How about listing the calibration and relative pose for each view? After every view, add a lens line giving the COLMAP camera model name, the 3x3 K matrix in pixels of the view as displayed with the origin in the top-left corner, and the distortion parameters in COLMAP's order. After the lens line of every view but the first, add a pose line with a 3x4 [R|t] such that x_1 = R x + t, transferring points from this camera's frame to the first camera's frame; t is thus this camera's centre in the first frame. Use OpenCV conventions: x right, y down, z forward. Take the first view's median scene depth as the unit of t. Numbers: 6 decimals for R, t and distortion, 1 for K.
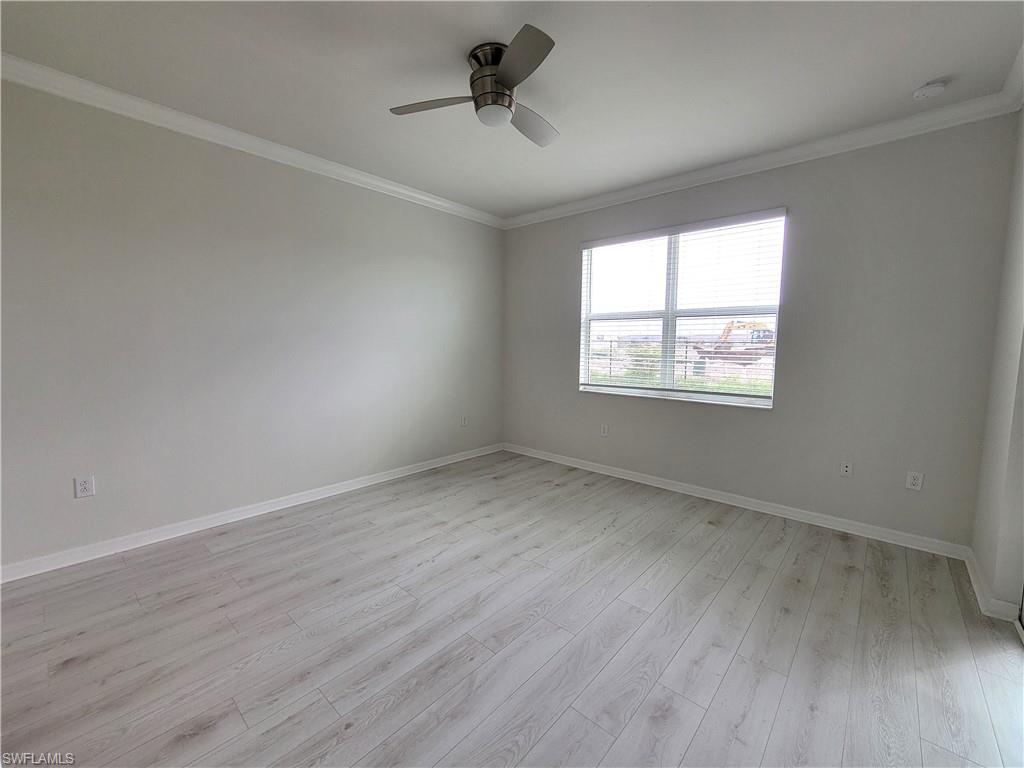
lens RADIAL K [[414.6, 0, 530.0], [0, 414.6, 380.2], [0, 0, 1]] dist [0.003252, 0.000107]
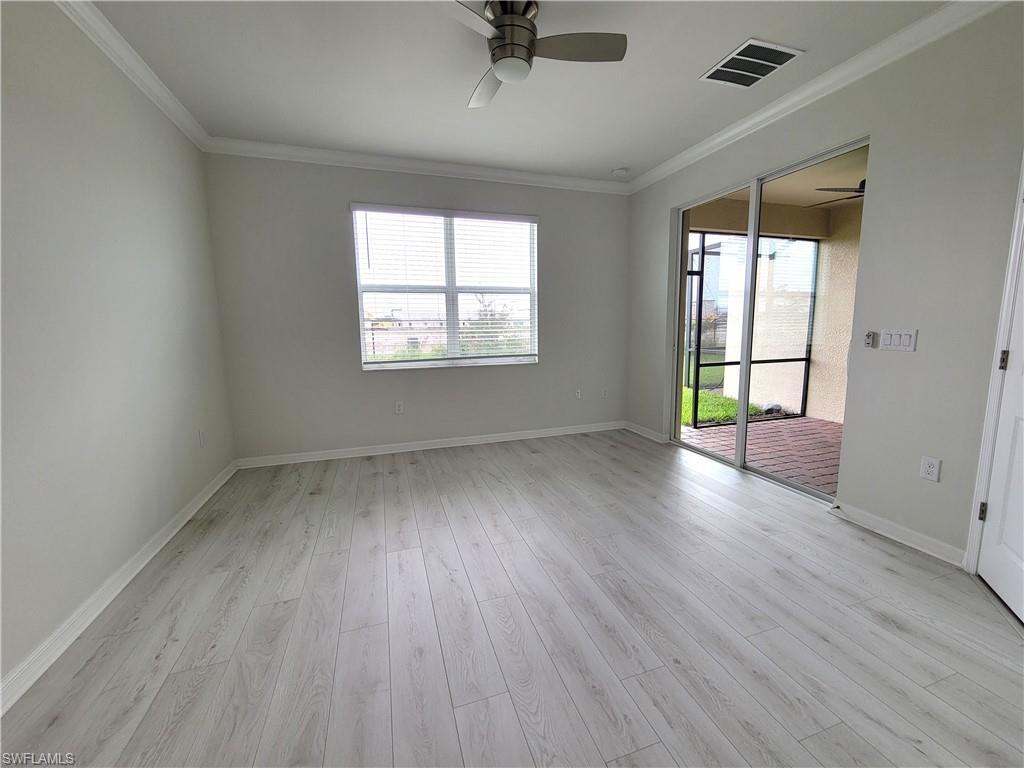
lens RADIAL K [[414.6, 0, 517.5], [0, 414.6, 379.5], [0, 0, 1]] dist [0.003252, 0.000107]
pose [[0.509795, -0.128851, 0.850592, -0.546497], [0.093981, 0.991144, 0.093815, -0.009786], [-0.855147, 0.032112, 0.517390, 0.289305]]
